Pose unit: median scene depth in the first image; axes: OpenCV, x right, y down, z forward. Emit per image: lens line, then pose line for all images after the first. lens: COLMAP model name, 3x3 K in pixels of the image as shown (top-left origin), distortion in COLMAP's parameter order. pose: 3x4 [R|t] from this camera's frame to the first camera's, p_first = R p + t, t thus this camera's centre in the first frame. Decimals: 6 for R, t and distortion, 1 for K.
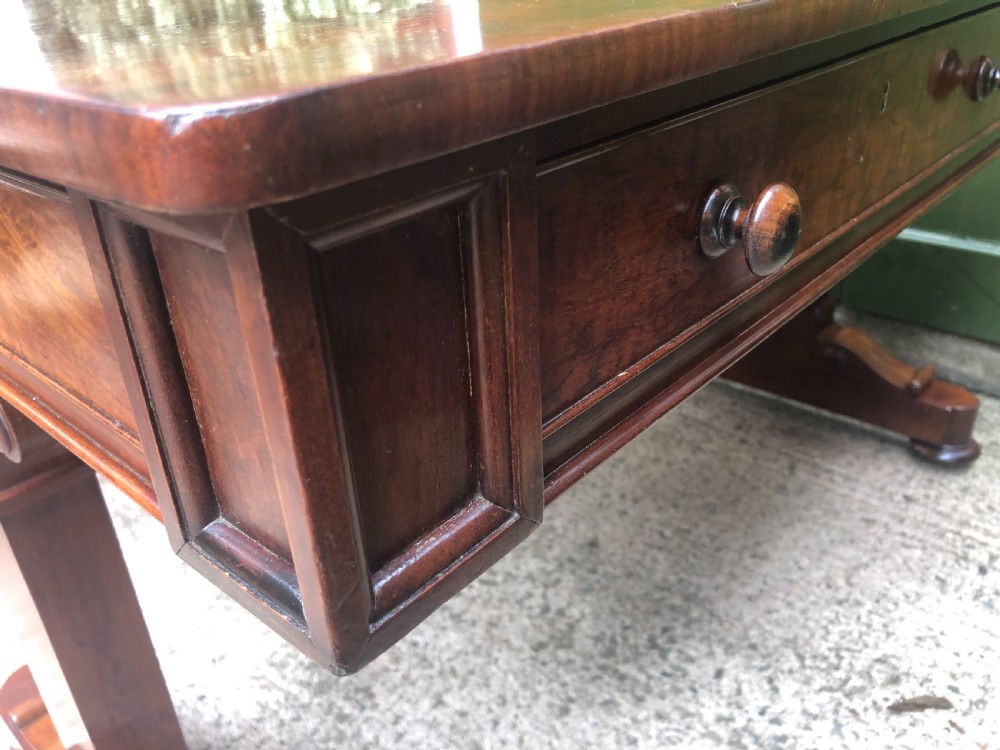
lens RADIAL K [[832.5, 0, 502.6], [0, 832.5, 370.8], [0, 0, 1]] dist [-0.003661, -0.000179]
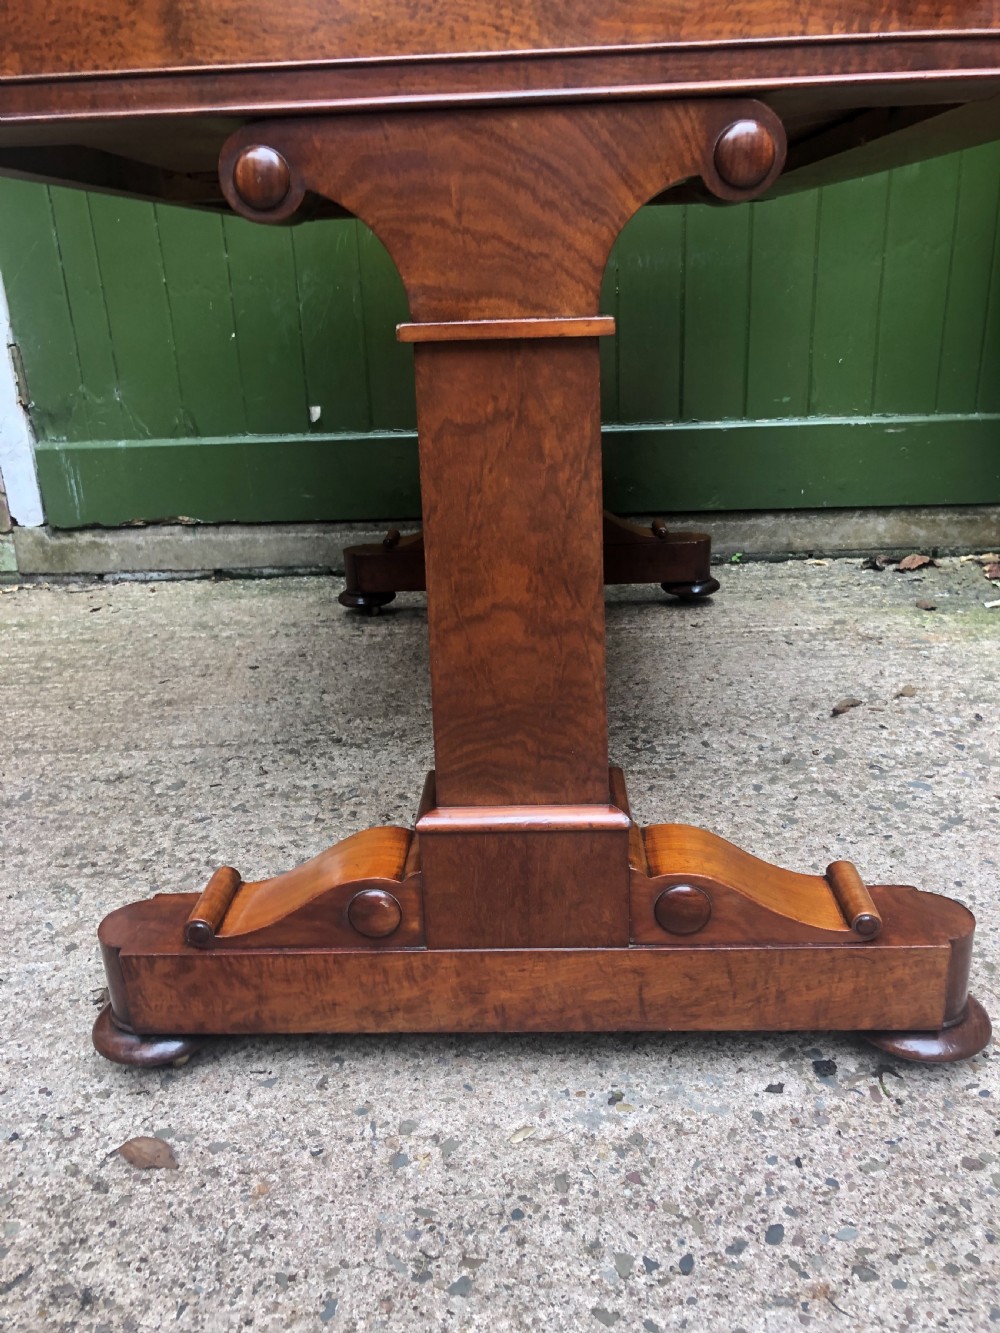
lens RADIAL K [[1089.7, 0, 496.3], [0, 1089.7, 678.3], [0, 0, 1]] dist [0.024201, -0.026265]
pose [[0.767071, -0.208459, 0.606751, -0.741615], [0.305899, 0.950154, -0.060286, 0.281493], [-0.563939, 0.231848, 0.792603, 0.040472]]
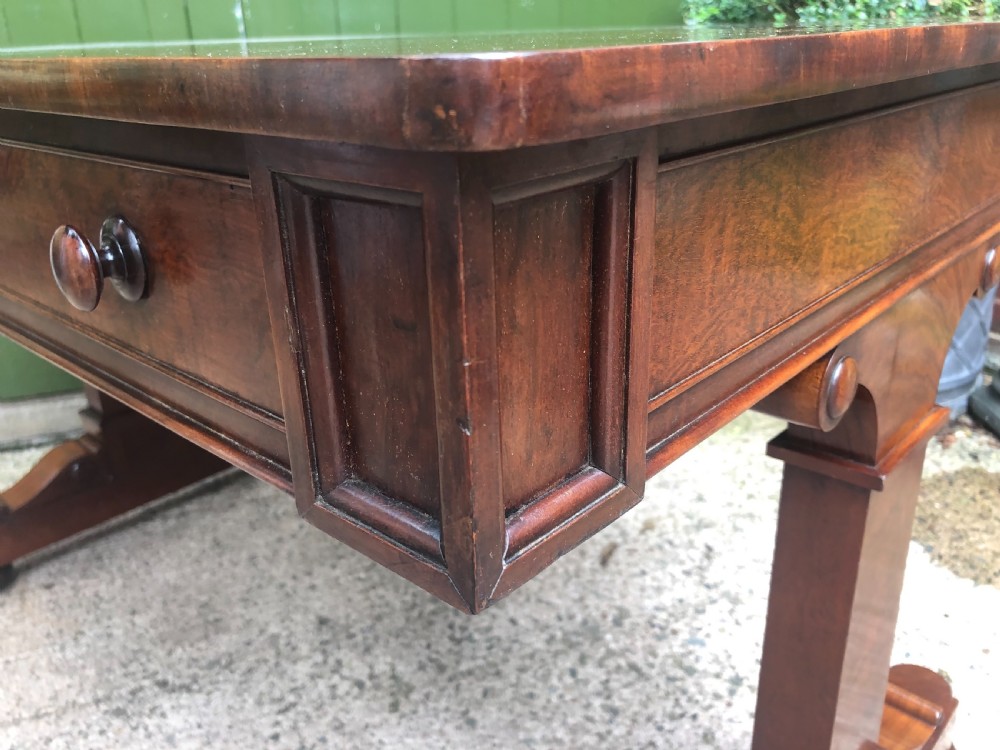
lens RADIAL K [[832.5, 0, 502.6], [0, 832.5, 370.8], [0, 0, 1]] dist [-0.003661, -0.000179]
pose [[0.496350, -0.294292, 0.816719, -0.607312], [0.411898, 0.907983, 0.076852, -0.061113], [-0.764184, 0.298259, 0.571896, 0.213098]]
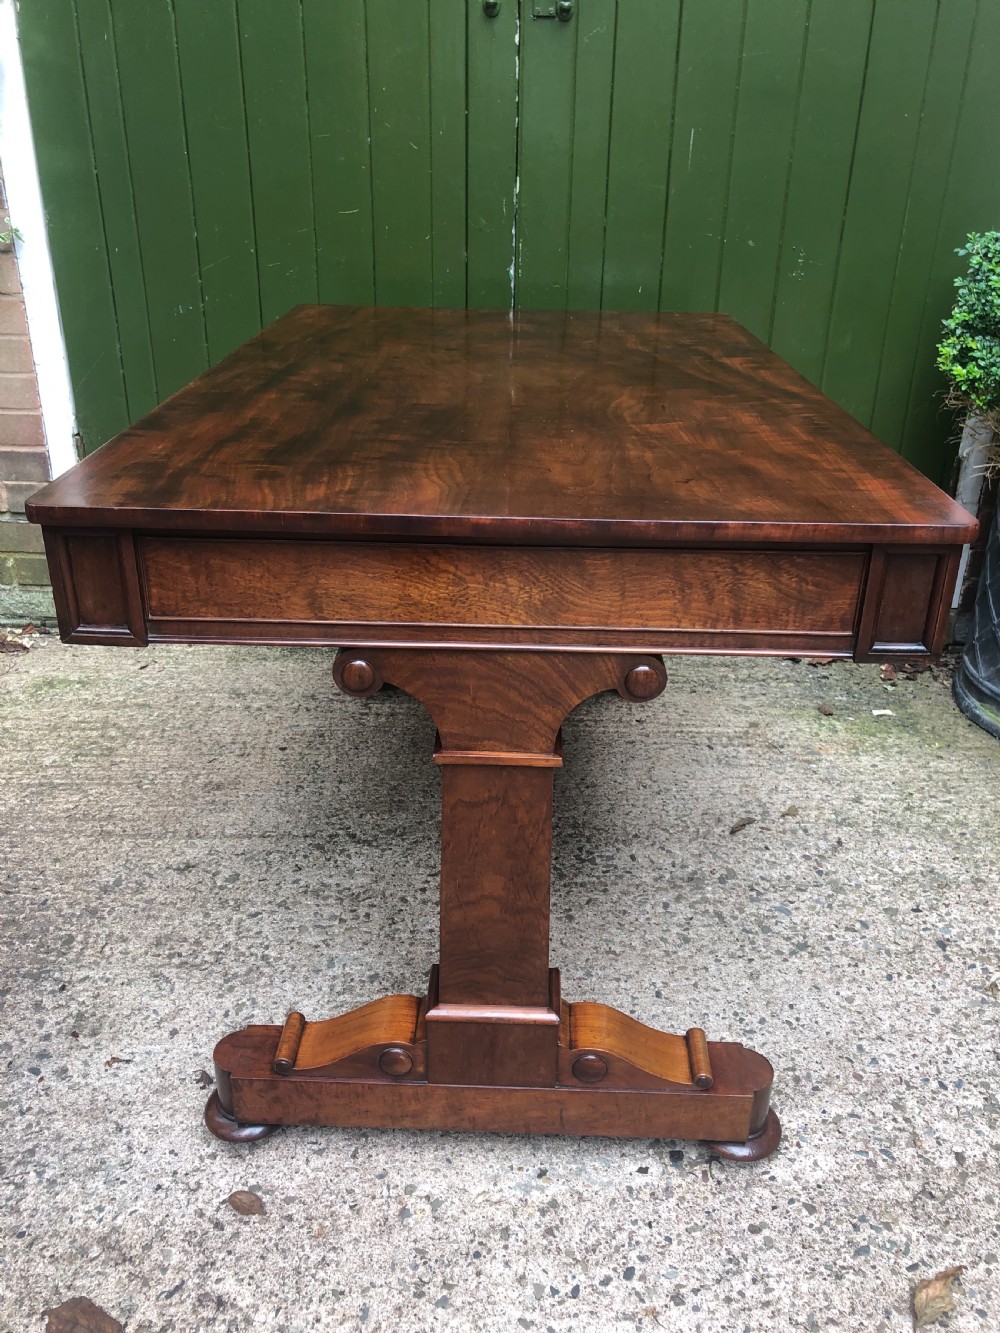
lens RADIAL K [[1088.0, 0, 510.5], [0, 1088.0, 658.6], [0, 0, 1]] dist [0.006432, 0.007381]
pose [[0.755854, -0.219228, 0.616947, -0.922848], [0.259363, 0.965448, 0.025307, -0.055348], [-0.601178, 0.140885, 0.786598, -0.345972]]
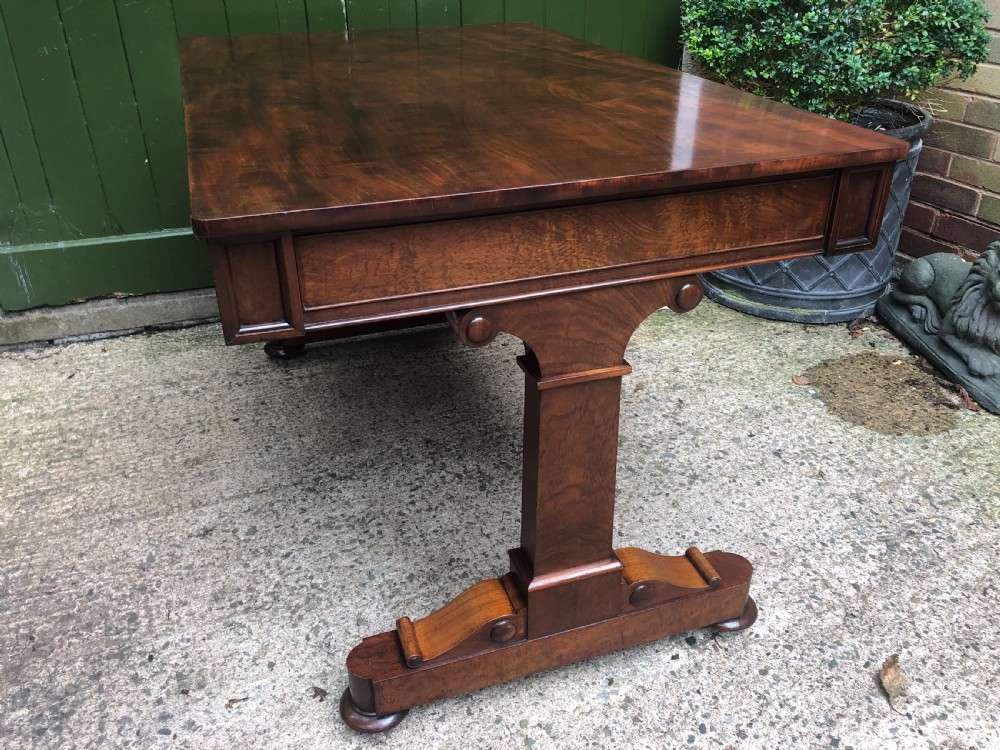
lens RADIAL K [[812.8, 0, 505.2], [0, 812.8, 367.7], [0, 0, 1]] dist [0.006686, 0.006339]
pose [[0.484602, -0.384206, 0.785842, -1.119255], [0.393569, 0.898075, 0.196377, -0.177903], [-0.781194, 0.214118, 0.586420, -0.012476]]
